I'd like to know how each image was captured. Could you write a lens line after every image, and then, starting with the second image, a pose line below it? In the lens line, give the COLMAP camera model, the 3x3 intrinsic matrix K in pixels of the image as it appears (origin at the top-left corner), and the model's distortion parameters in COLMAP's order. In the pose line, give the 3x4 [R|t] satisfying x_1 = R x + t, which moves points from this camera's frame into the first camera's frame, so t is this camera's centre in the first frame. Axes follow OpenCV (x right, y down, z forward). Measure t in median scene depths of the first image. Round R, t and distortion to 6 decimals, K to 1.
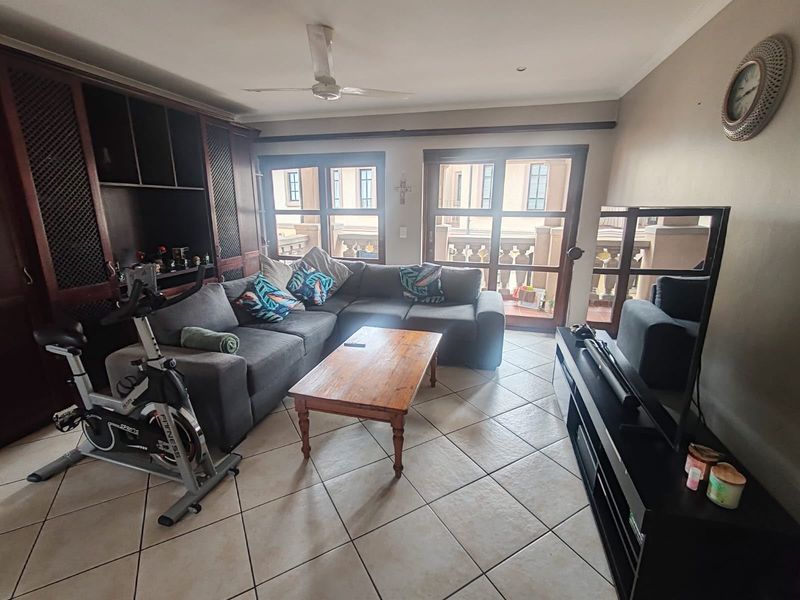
lens RADIAL K [[366.4, 0, 397.7], [0, 366.4, 299.6], [0, 0, 1]] dist [-0.004027, 0.000372]
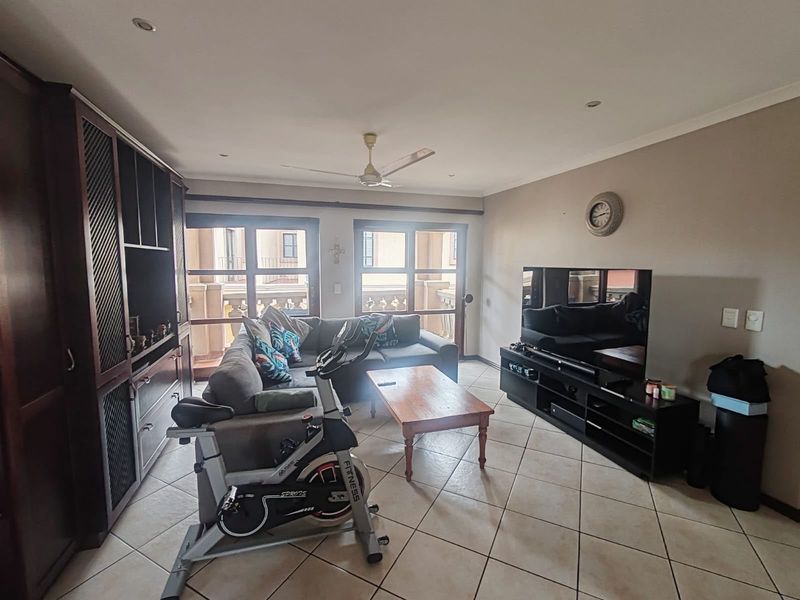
lens RADIAL K [[366.4, 0, 403.1], [0, 366.4, 298.9], [0, 0, 1]] dist [-0.004027, 0.000372]
pose [[0.837074, -0.054112, 0.544407, -0.581493], [0.134171, 0.985012, -0.108394, -0.008487], [-0.530382, 0.163777, 0.831788, -0.032416]]
